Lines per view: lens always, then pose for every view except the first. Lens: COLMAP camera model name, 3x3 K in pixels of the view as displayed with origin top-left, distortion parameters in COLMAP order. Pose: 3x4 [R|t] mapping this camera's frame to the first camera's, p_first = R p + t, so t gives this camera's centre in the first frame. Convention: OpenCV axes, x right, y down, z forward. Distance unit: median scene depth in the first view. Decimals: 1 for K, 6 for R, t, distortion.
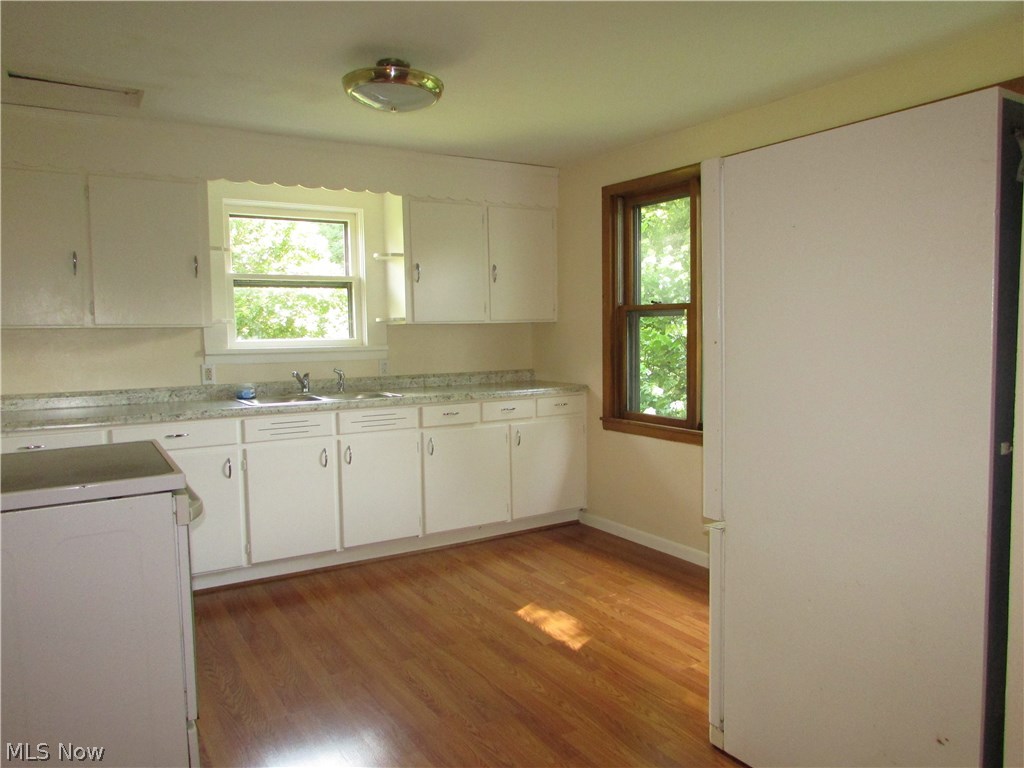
lens RADIAL K [[740.3, 0, 512.0], [0, 740.3, 384.0], [0, 0, 1]] dist [-0.008516, -0.001008]
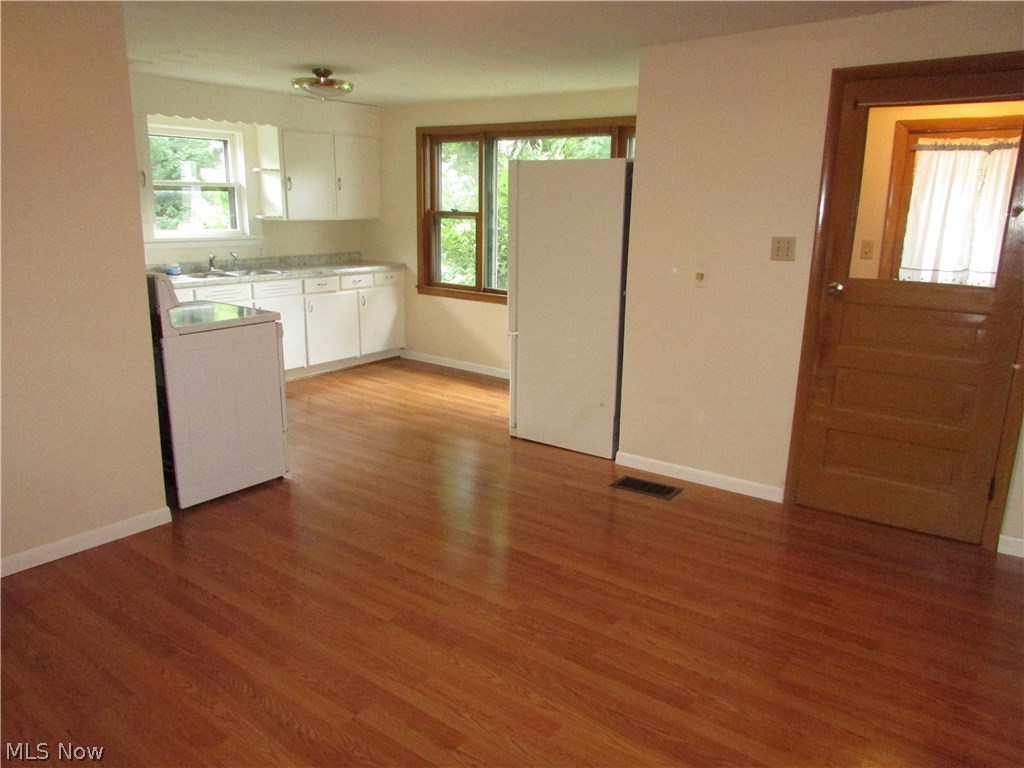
lens RADIAL K [[740.3, 0, 512.0], [0, 740.3, 384.0], [0, 0, 1]] dist [-0.008516, -0.001008]
pose [[0.933988, -0.057288, 0.352681, -0.246744], [-0.004169, 0.985249, 0.171078, -0.016934], [-0.357279, -0.161255, 0.919972, -0.498056]]
